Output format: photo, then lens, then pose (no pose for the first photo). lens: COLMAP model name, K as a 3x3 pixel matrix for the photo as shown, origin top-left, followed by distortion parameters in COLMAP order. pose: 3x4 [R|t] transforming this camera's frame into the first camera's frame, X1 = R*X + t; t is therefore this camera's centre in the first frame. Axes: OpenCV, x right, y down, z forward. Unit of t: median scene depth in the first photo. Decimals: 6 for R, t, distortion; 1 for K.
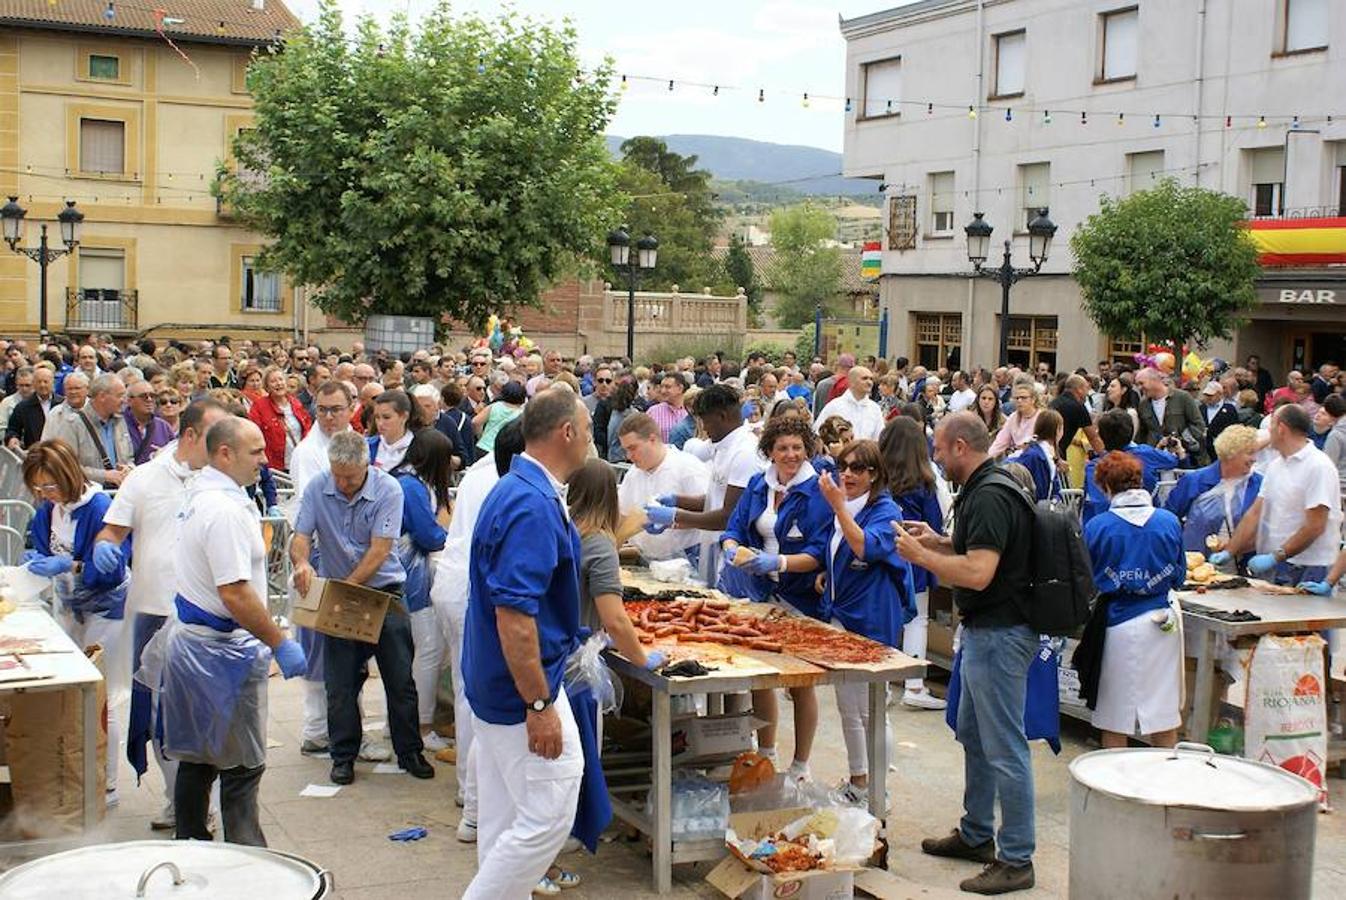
lens RADIAL K [[1685.2, 0, 648.3], [0, 1685.2, 508.2], [0, 0, 1]] dist [-0.082986, -0.044229]
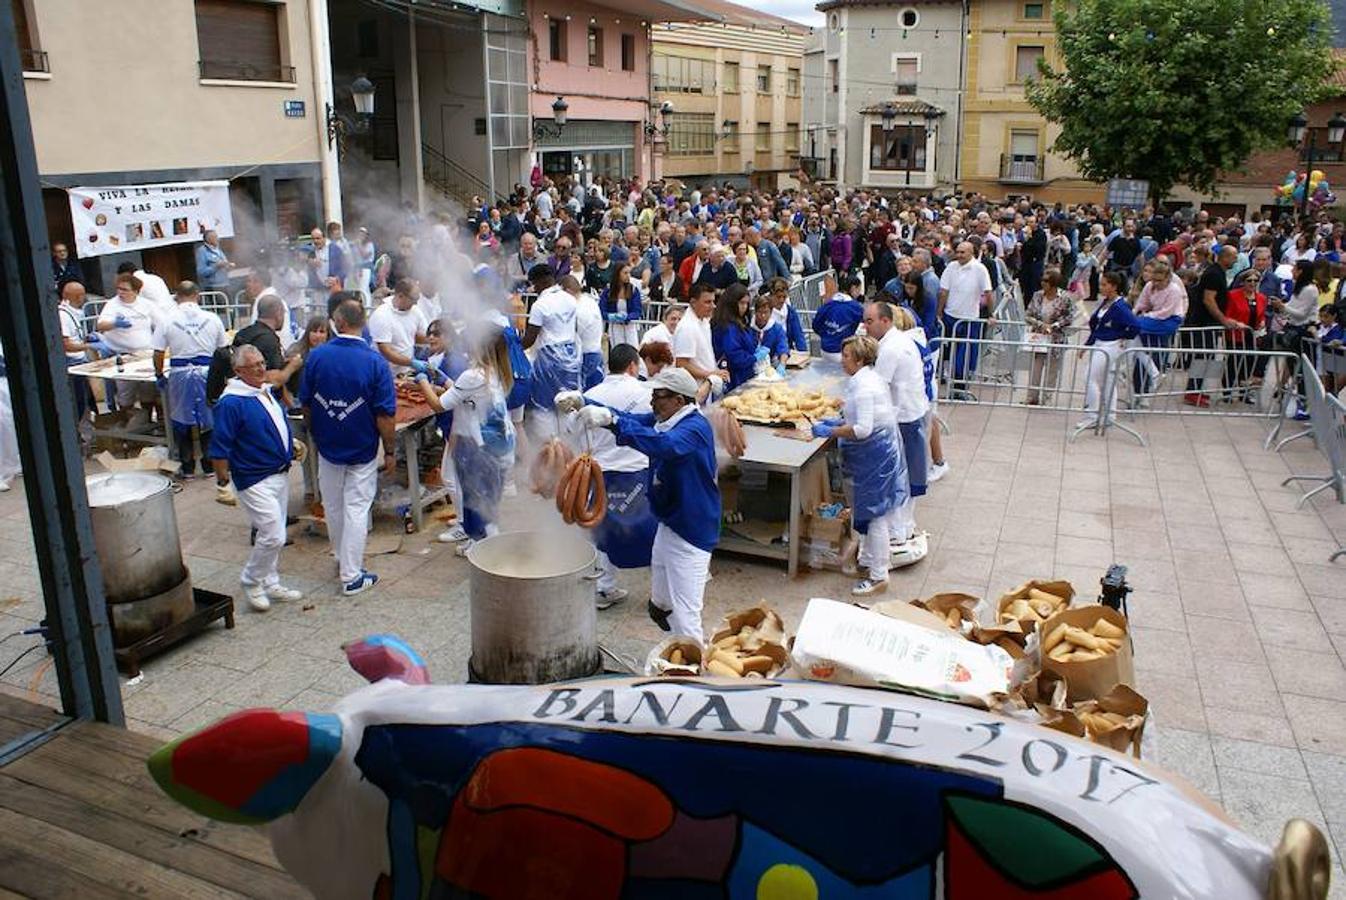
lens RADIAL K [[1057.6, 0, 673.0], [0, 1057.6, 450.0], [0, 0, 1]] dist [-0.162632, 0.141283]
pose [[0.690450, 0.177696, -0.701216, 0.237061], [-0.062673, 0.980409, 0.186736, -0.022273], [0.720660, -0.084984, 0.688060, 0.069679]]
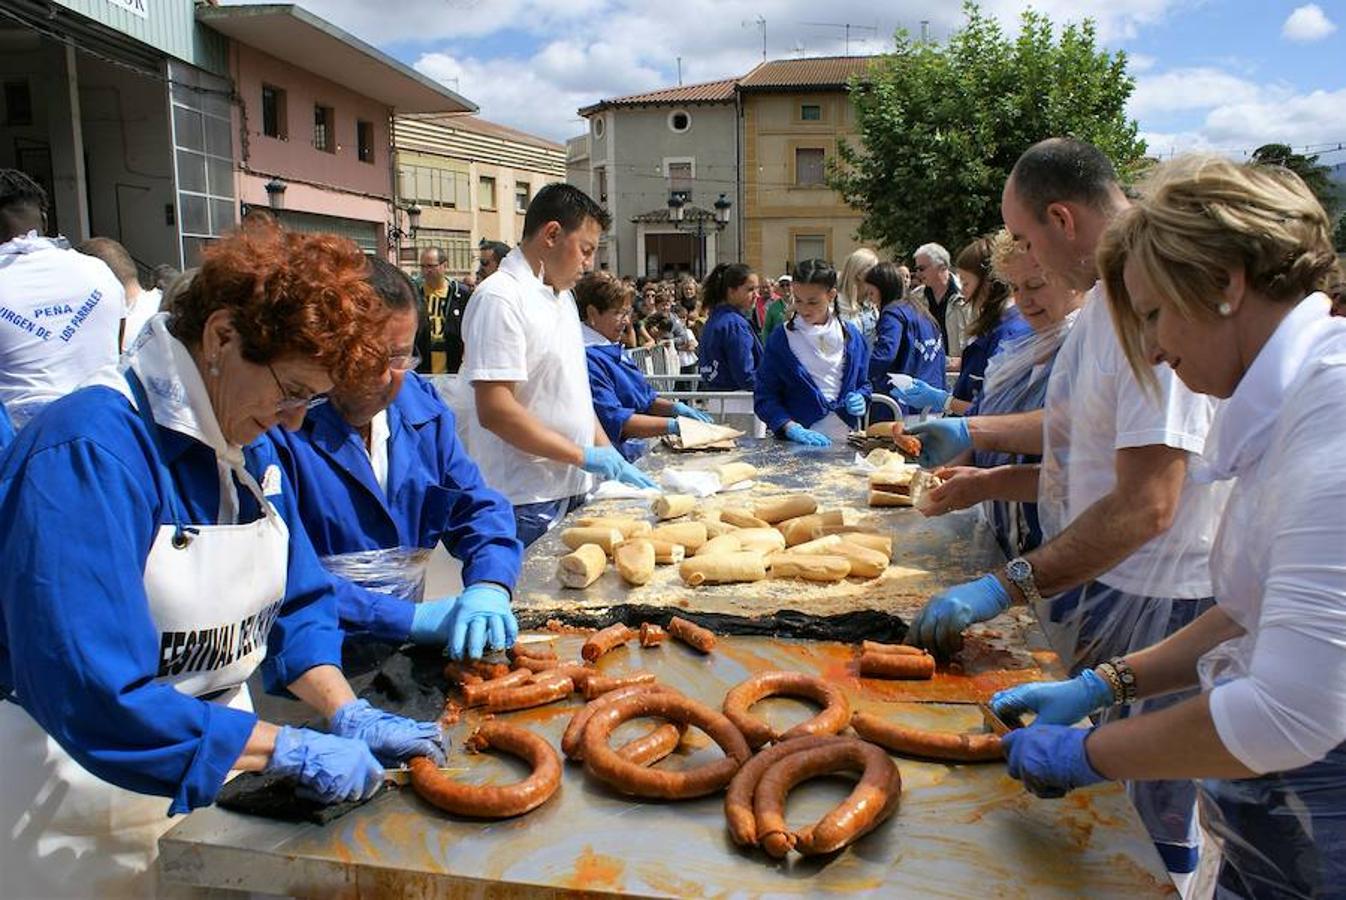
lens RADIAL K [[1052.0, 0, 673.0], [0, 1052.0, 450.0], [0, 0, 1]] dist [-0.161233, 0.135632]
pose [[0.835610, 0.048317, -0.547194, 0.113587], [-0.031669, 0.998705, 0.039825, 0.002917], [0.548410, -0.015949, 0.836058, 0.196905]]
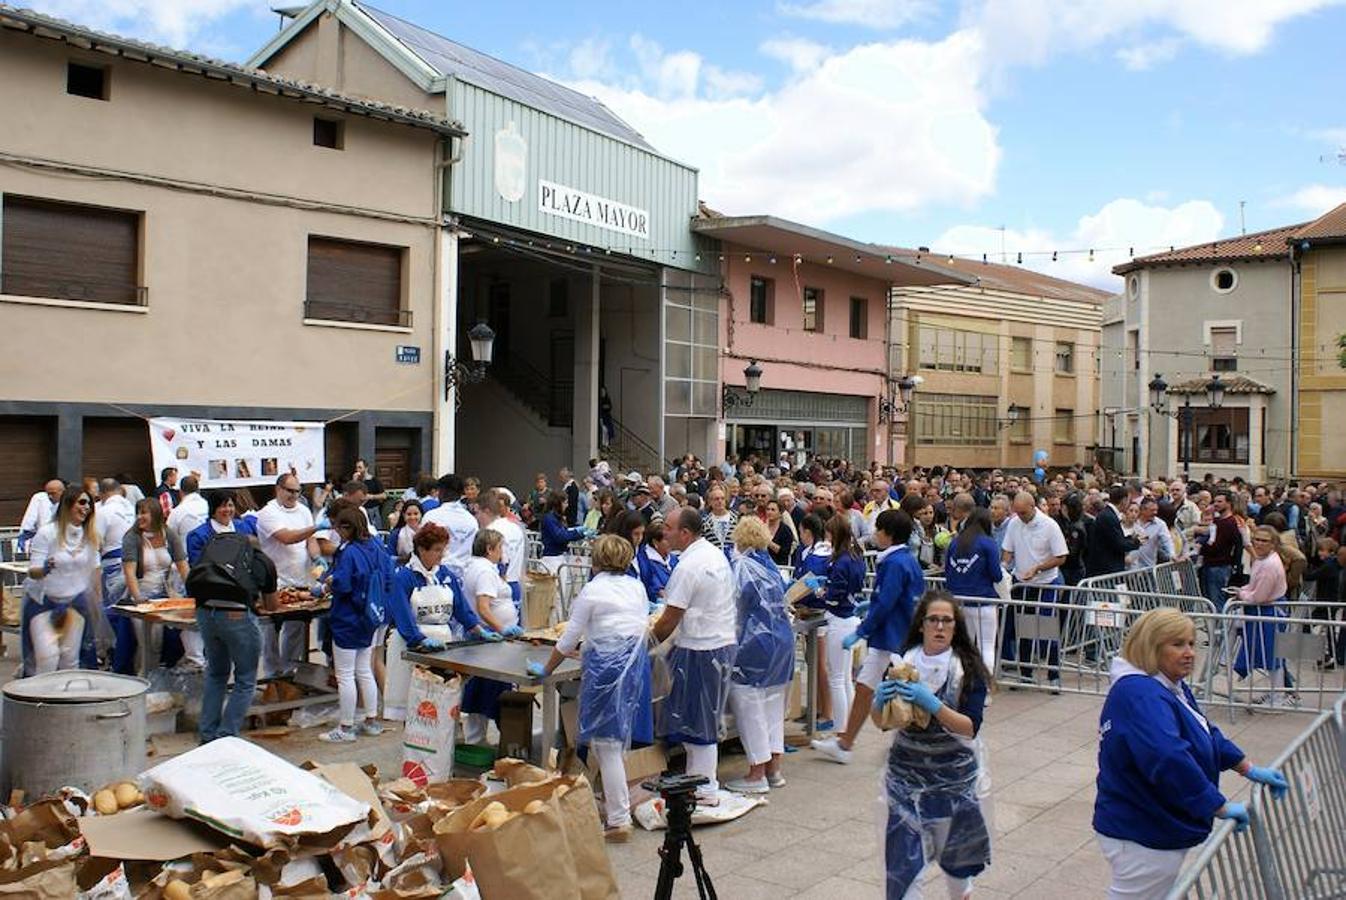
lens RADIAL K [[1277.9, 0, 651.0], [0, 1277.9, 448.8], [0, 0, 1]] dist [-0.162988, 0.148132]
pose [[0.453697, -0.013112, -0.891060, 0.306794], [-0.108118, 0.991696, -0.069643, -0.007323], [0.884573, 0.127937, 0.448511, 0.146830]]
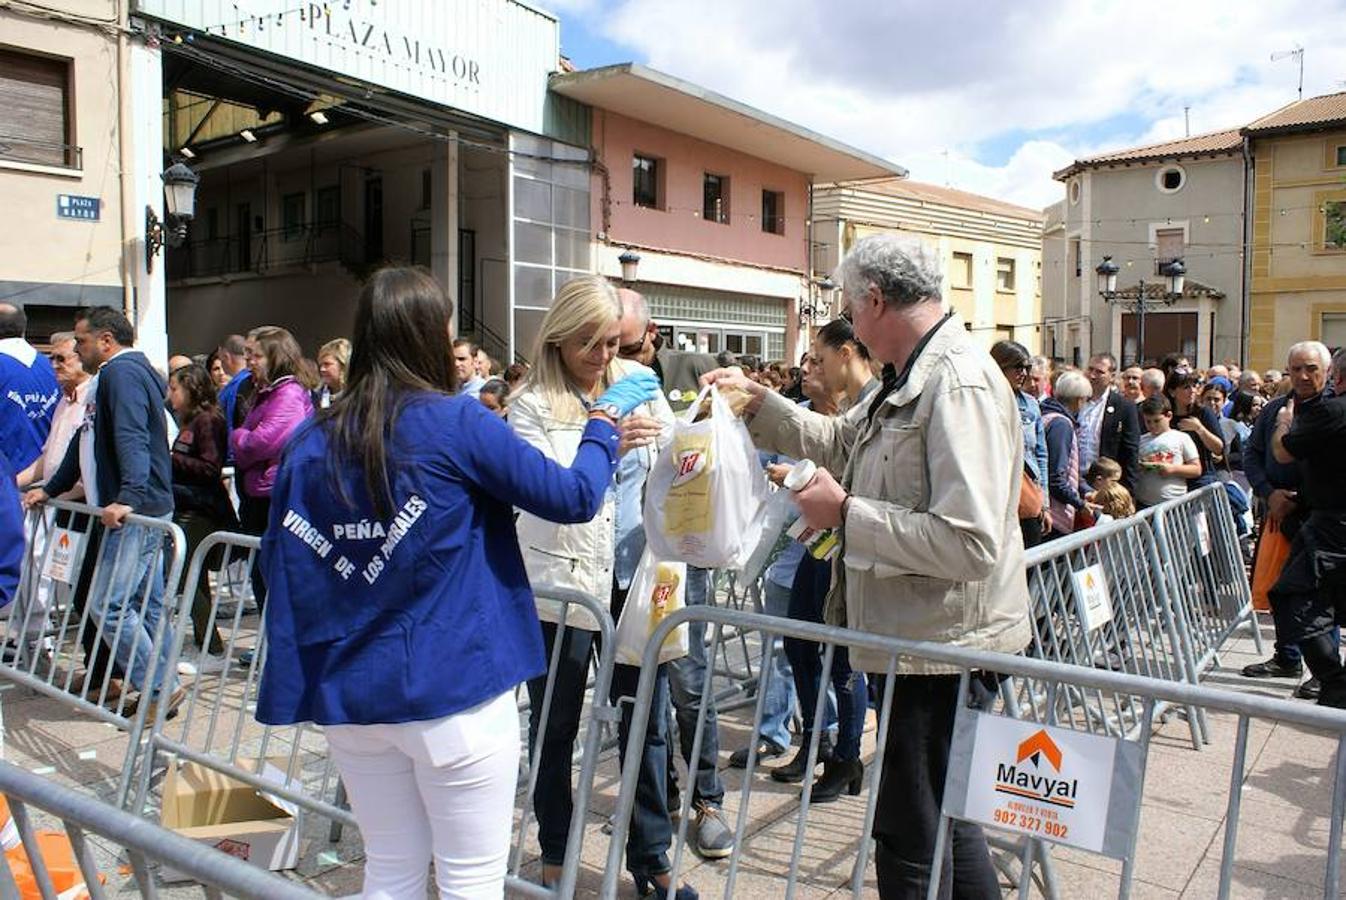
lens RADIAL K [[1049.7, 0, 673.0], [0, 1049.7, 450.0], [0, 0, 1]] dist [-0.159756, 0.135248]
pose [[0.454713, 0.038588, -0.889802, 0.108169], [-0.096226, 0.995341, -0.006010, -0.015818], [0.885425, 0.088355, 0.456308, 0.359912]]
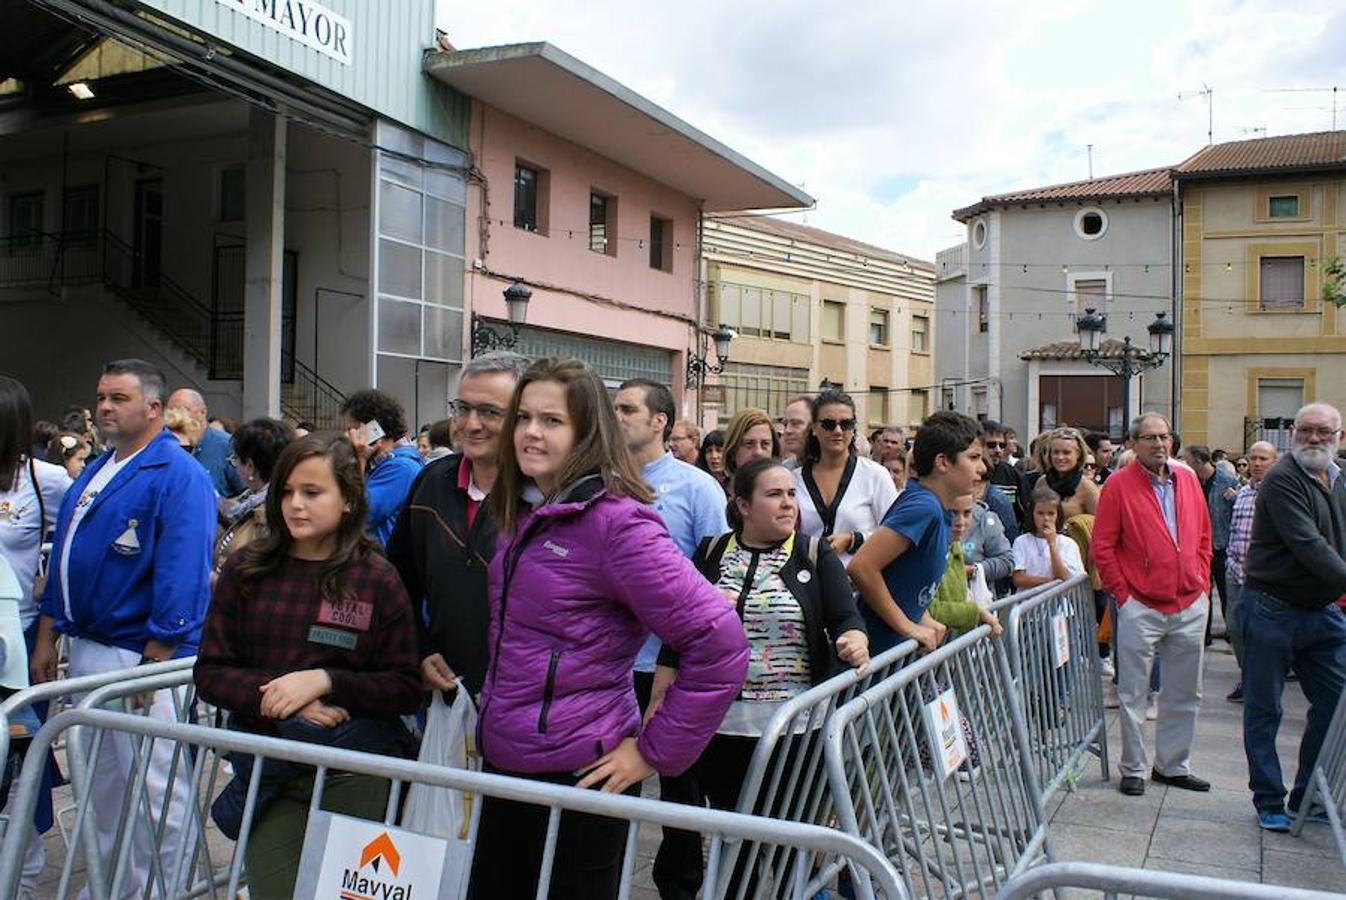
lens RADIAL K [[1239.1, 0, 673.0], [0, 1239.1, 450.0], [0, 0, 1]] dist [-0.148708, 0.142887]
pose [[0.626679, -0.013564, -0.779160, 0.023429], [-0.089625, 0.991959, -0.089355, -0.014678], [0.774107, 0.125829, 0.620424, 0.320136]]
